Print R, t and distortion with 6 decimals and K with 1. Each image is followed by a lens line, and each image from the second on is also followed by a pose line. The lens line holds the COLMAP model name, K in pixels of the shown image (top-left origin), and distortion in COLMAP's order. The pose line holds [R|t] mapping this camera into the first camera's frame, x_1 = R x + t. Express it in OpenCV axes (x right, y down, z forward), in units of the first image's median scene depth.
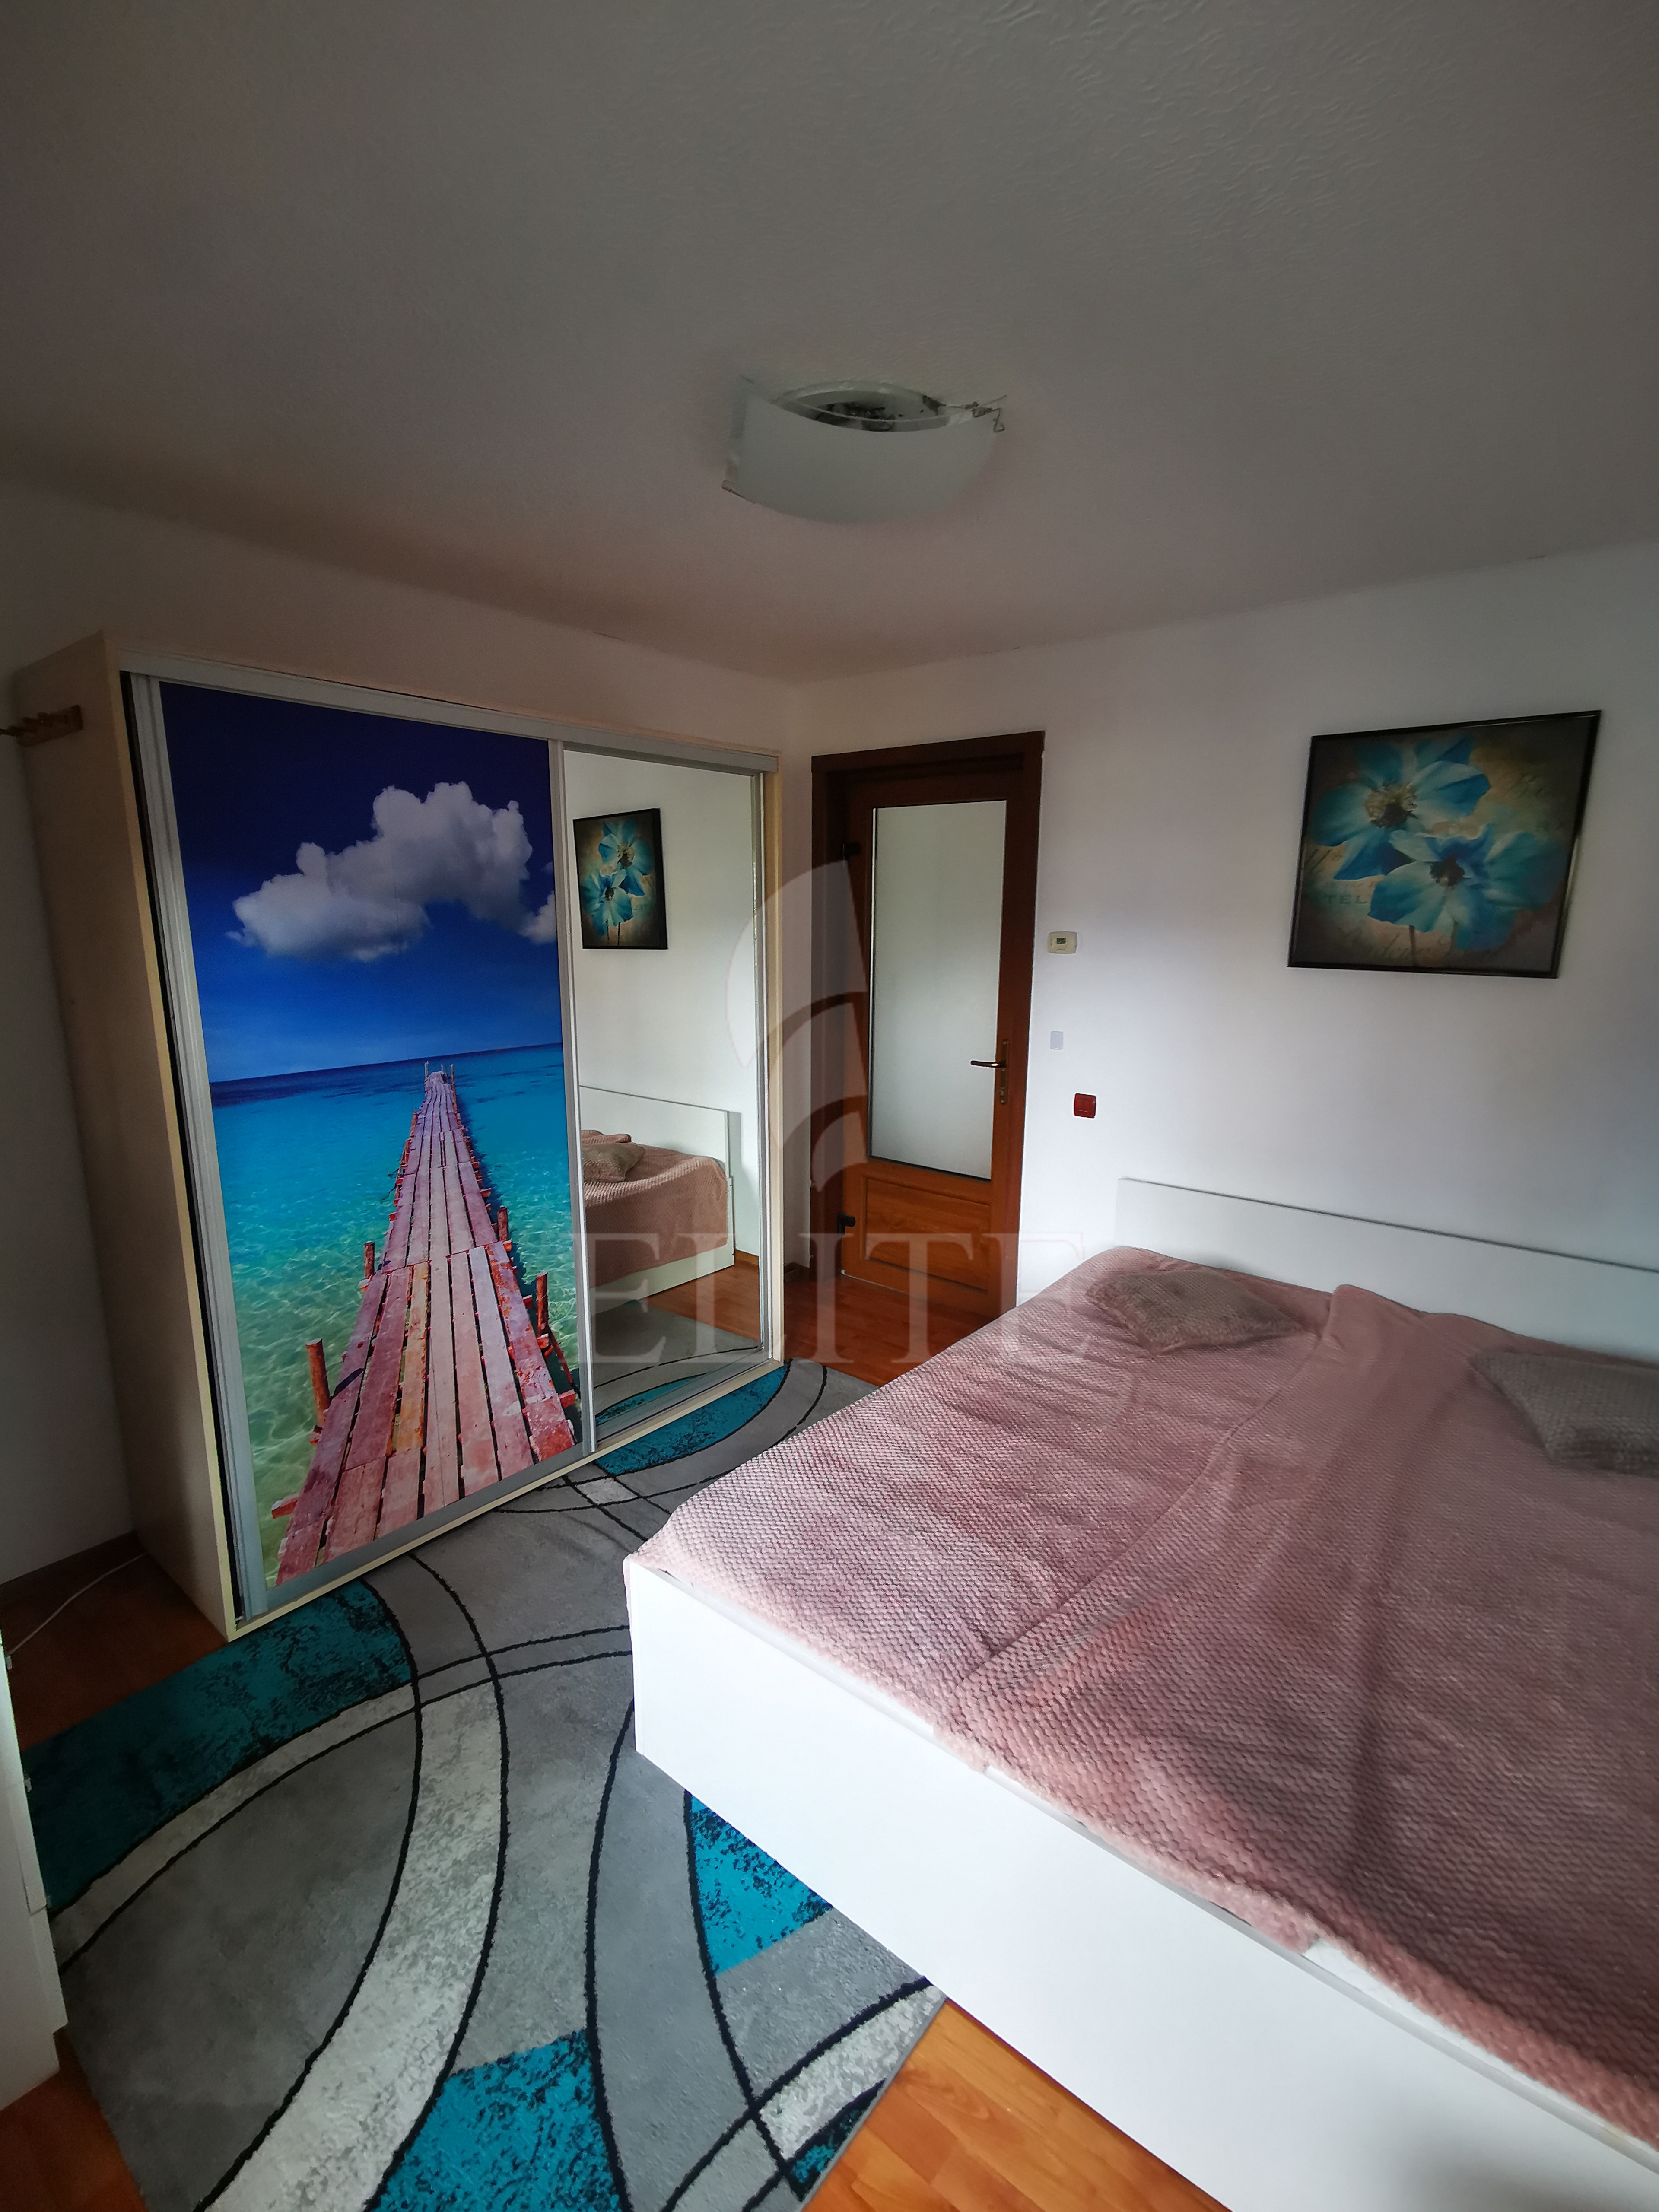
lens RADIAL K [[1012.2, 0, 821.8], [0, 1012.2, 1114.0], [0, 0, 1]] dist [0.007999, -0.000603]
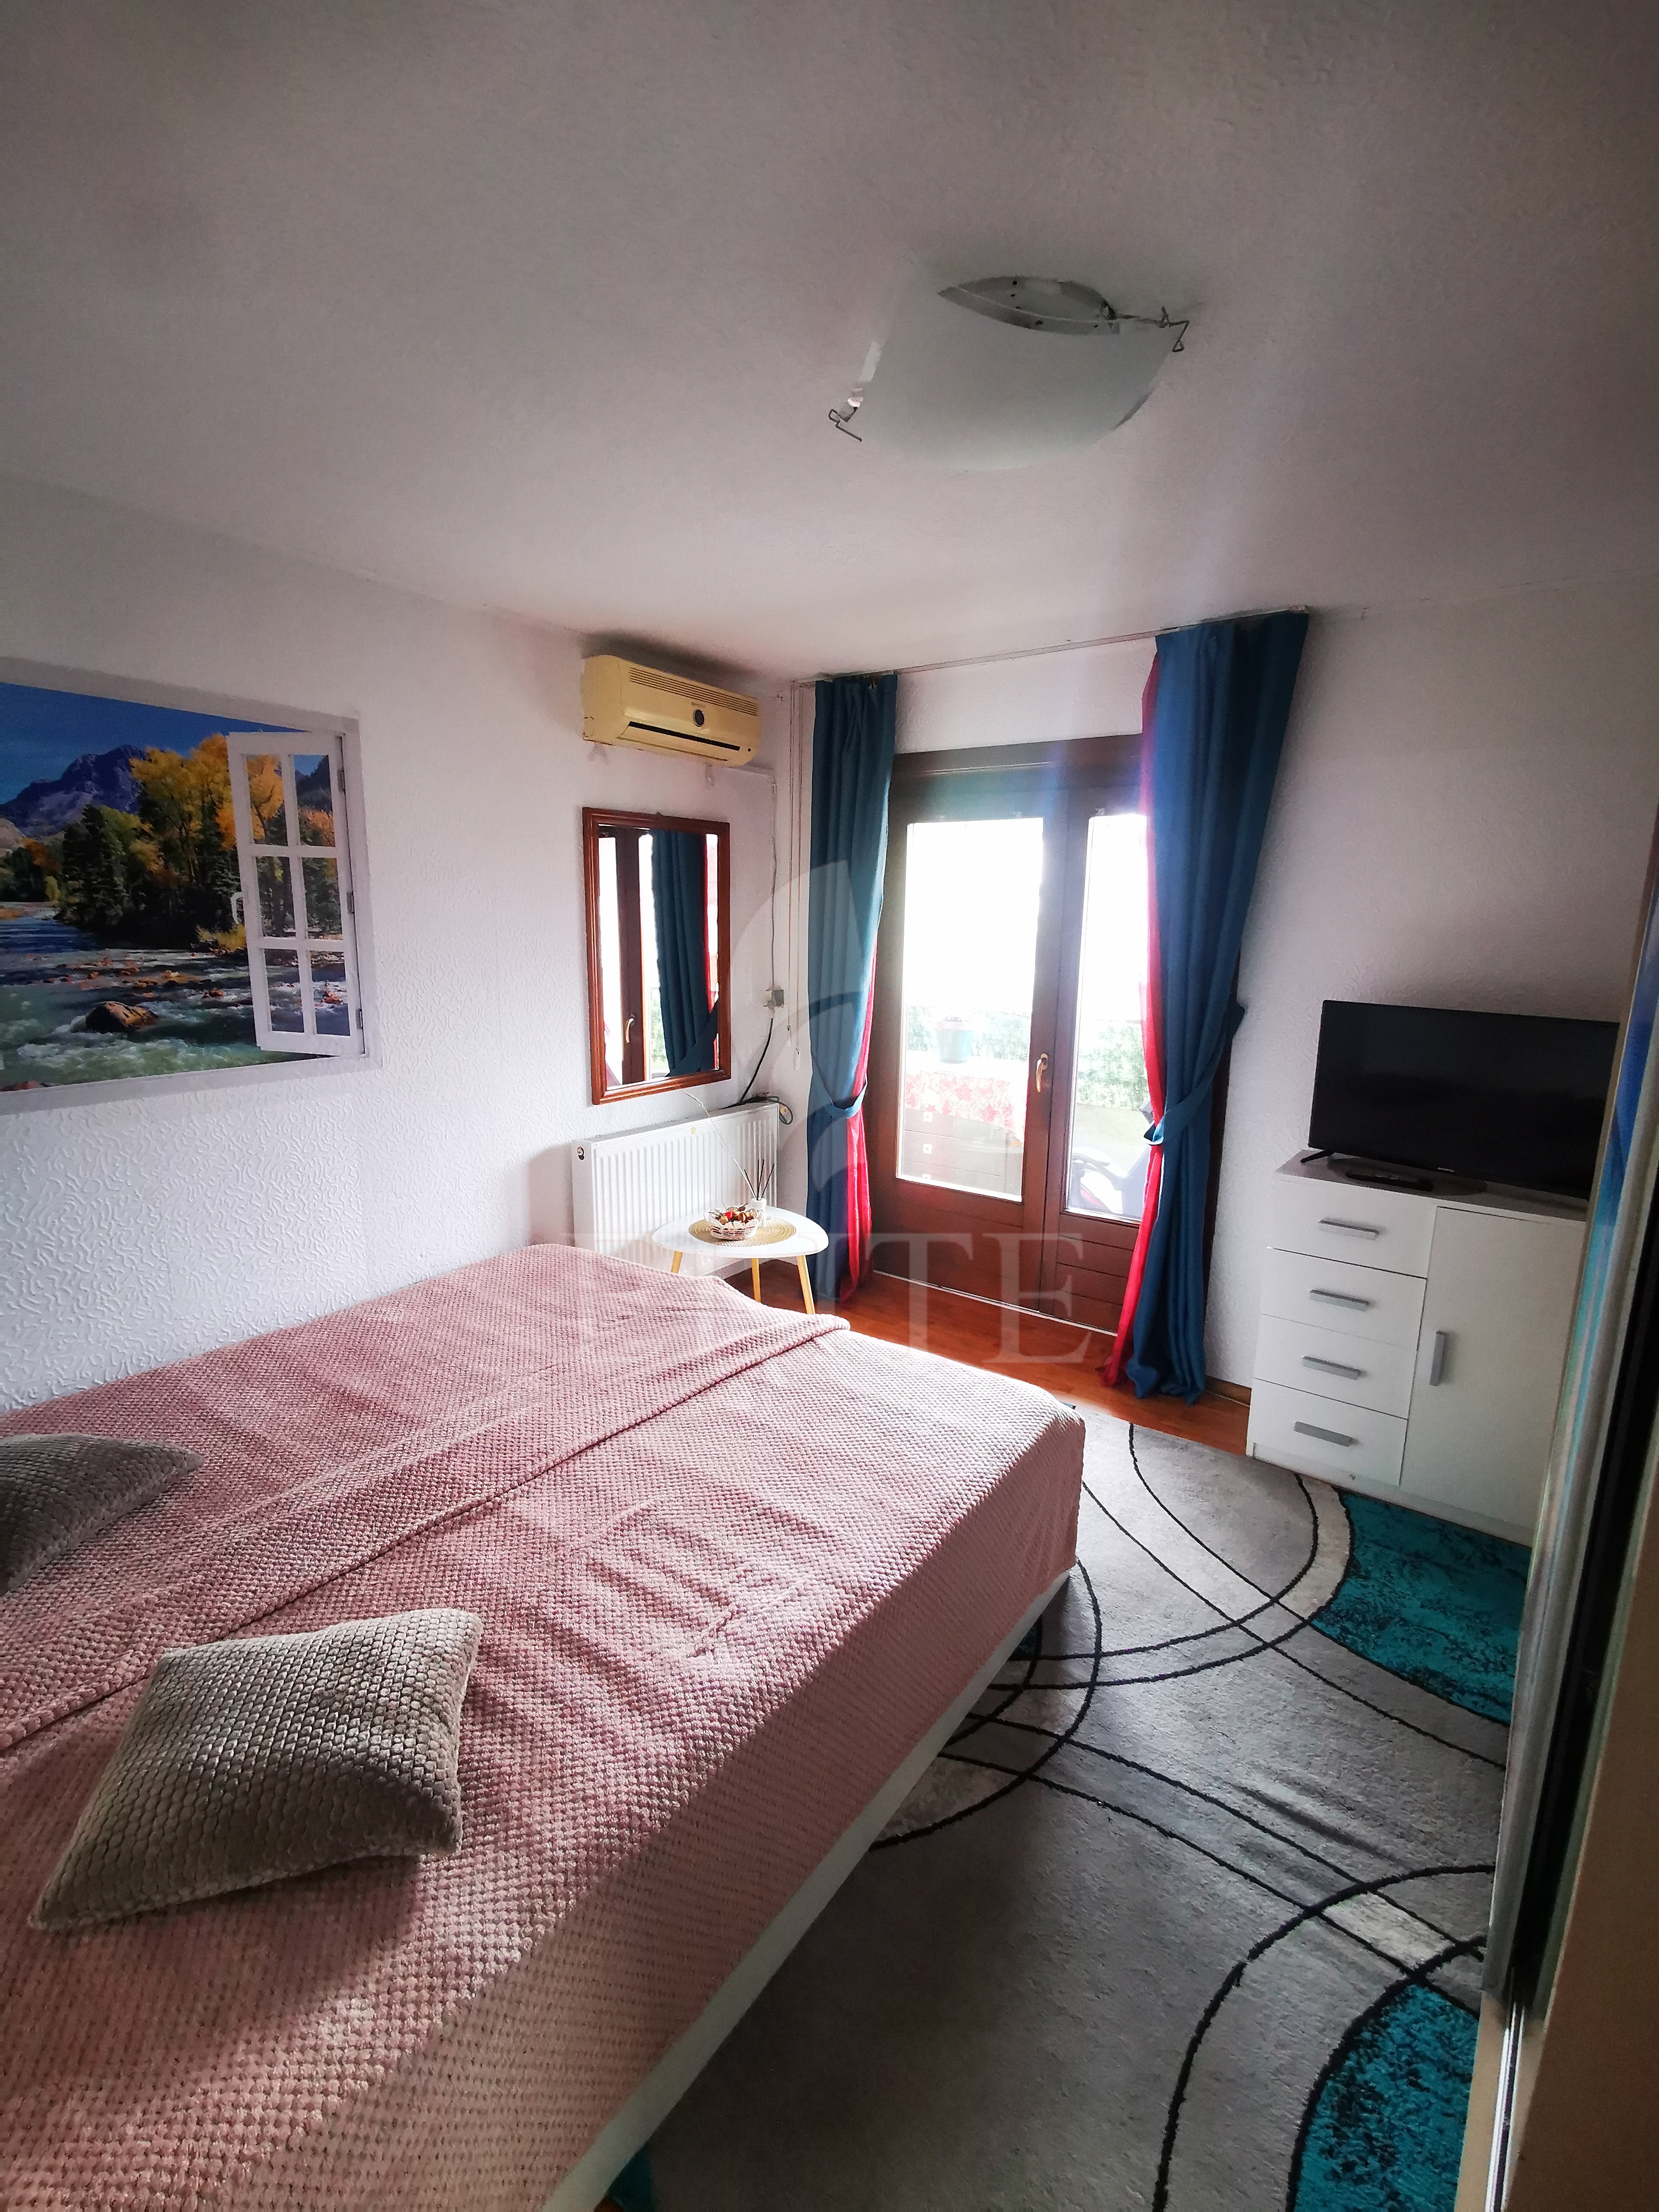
lens RADIAL K [[1012.2, 0, 821.8], [0, 1012.2, 1114.0], [0, 0, 1]] dist [0.007999, -0.000603]
pose [[-0.998205, -0.017676, -0.057226, 0.188073], [-0.038264, 0.923254, 0.382280, -0.333624], [0.046077, 0.383784, -0.922273, 1.645880]]
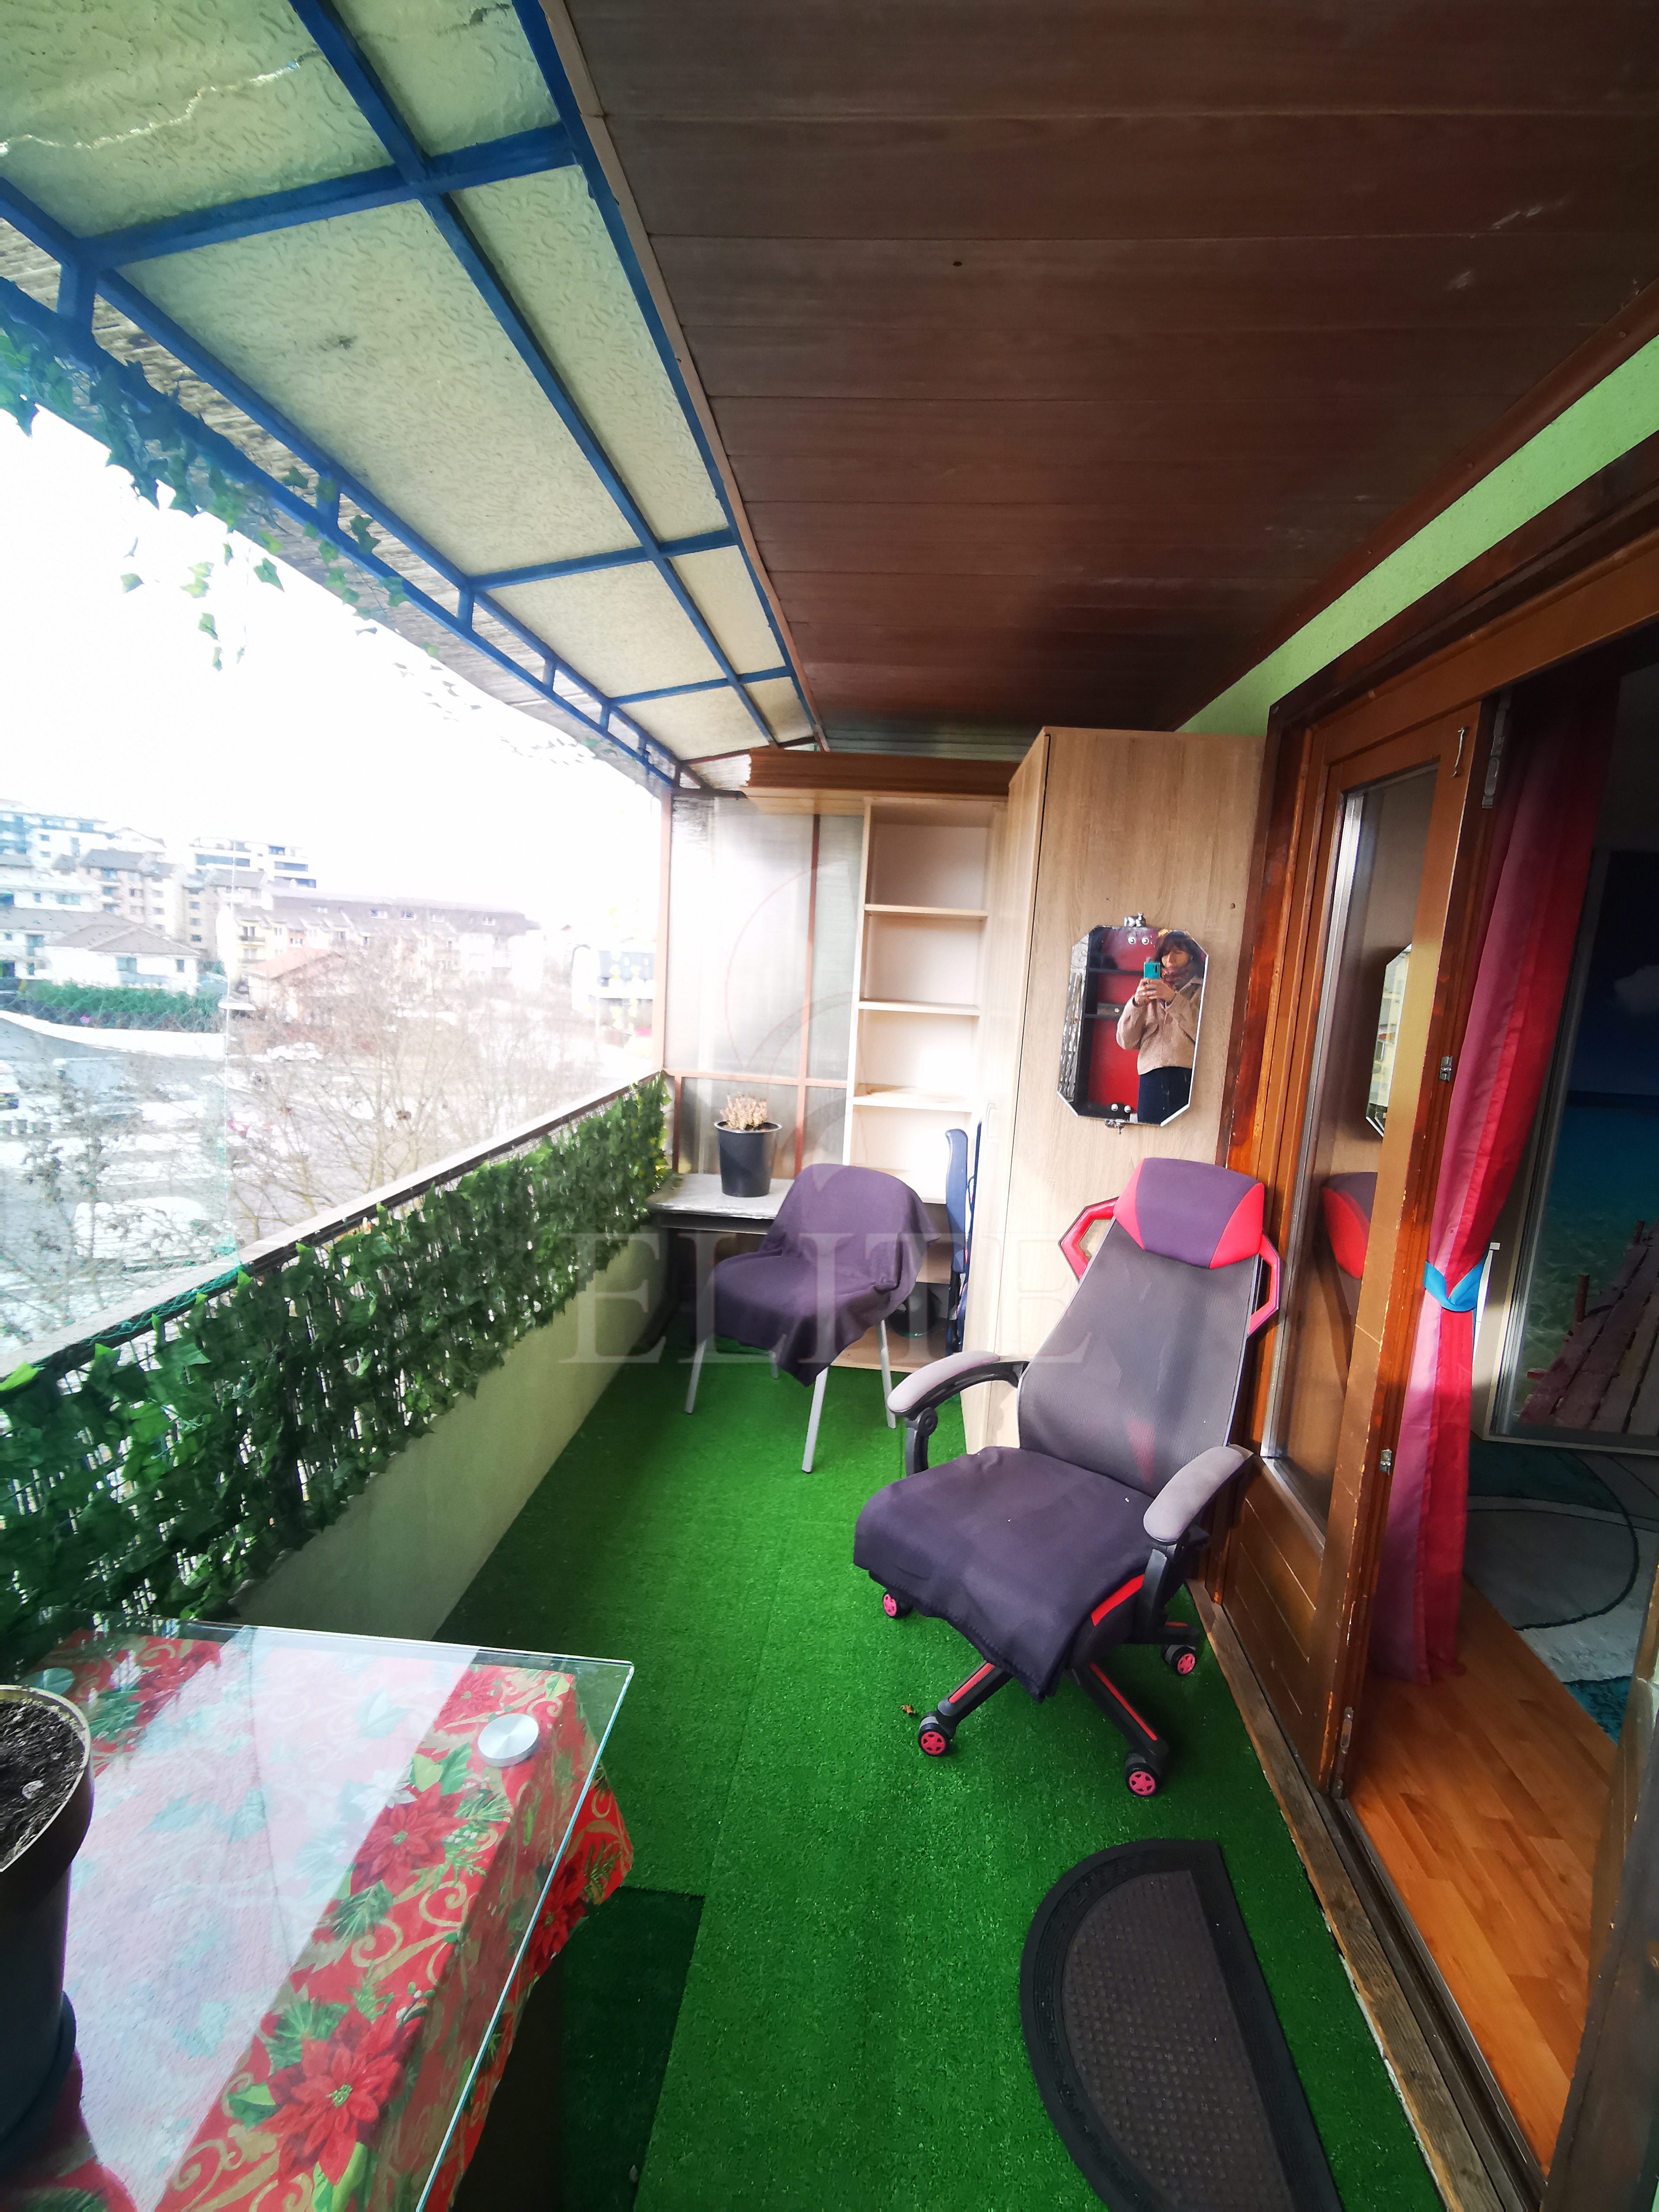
lens RADIAL K [[999.3, 0, 825.2], [0, 999.3, 1111.8], [0, 0, 1]] dist [0.038164, -0.022088]
pose [[0.566624, 0.157859, -0.808714, 0.031295], [-0.212971, 0.976184, 0.041332, 0.165968], [0.795978, 0.148813, 0.586748, -0.777534]]
